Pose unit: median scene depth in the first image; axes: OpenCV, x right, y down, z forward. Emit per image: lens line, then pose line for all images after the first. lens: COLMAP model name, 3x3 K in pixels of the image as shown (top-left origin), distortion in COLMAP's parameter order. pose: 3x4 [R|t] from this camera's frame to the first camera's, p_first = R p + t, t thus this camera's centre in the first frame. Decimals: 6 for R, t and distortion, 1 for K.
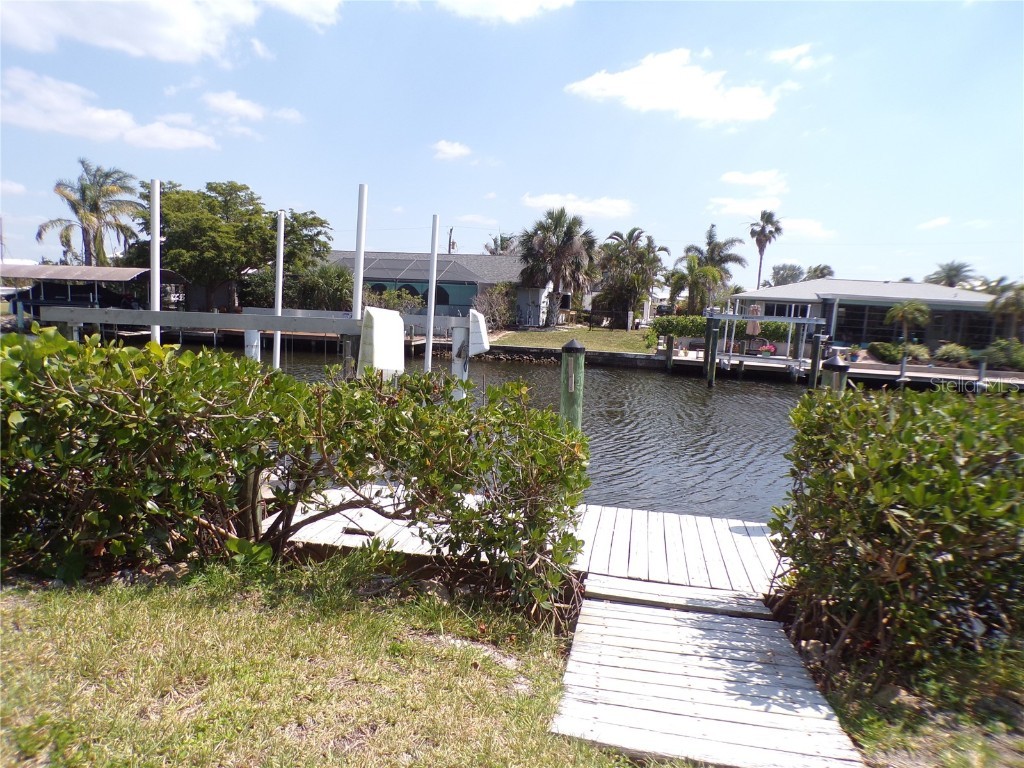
lens RADIAL K [[708.7, 0, 510.2], [0, 708.7, 404.3], [0, 0, 1]] dist [0.004444, -0.000957]
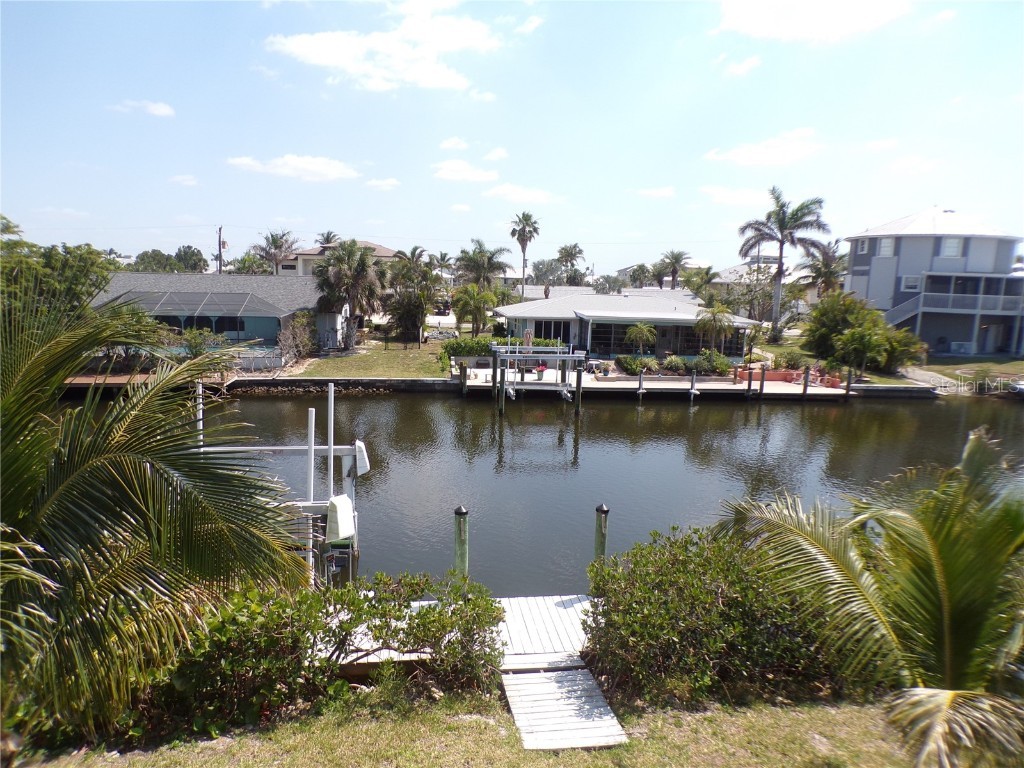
lens RADIAL K [[705.8, 0, 517.0], [0, 705.8, 383.7], [0, 0, 1]] dist [0.016272, -0.001759]
pose [[0.945593, -0.073081, 0.317038, -0.060586], [0.068873, 0.997325, 0.024476, -0.084173], [-0.317979, -0.001309, 0.948097, -0.131987]]
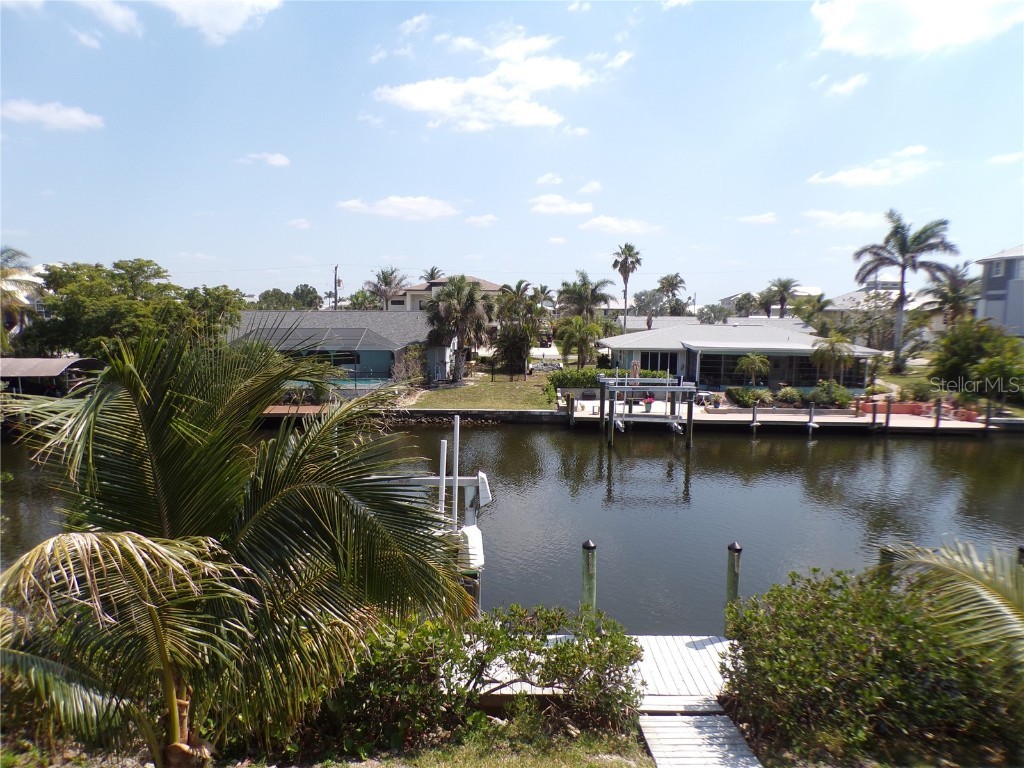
lens RADIAL K [[705.8, 0, 517.0], [0, 705.8, 383.7], [0, 0, 1]] dist [0.016272, -0.001759]
pose [[0.980627, -0.061314, 0.186042, -0.074853], [0.067862, 0.997272, -0.029032, -0.086170], [-0.183755, 0.041094, 0.982113, -0.130892]]
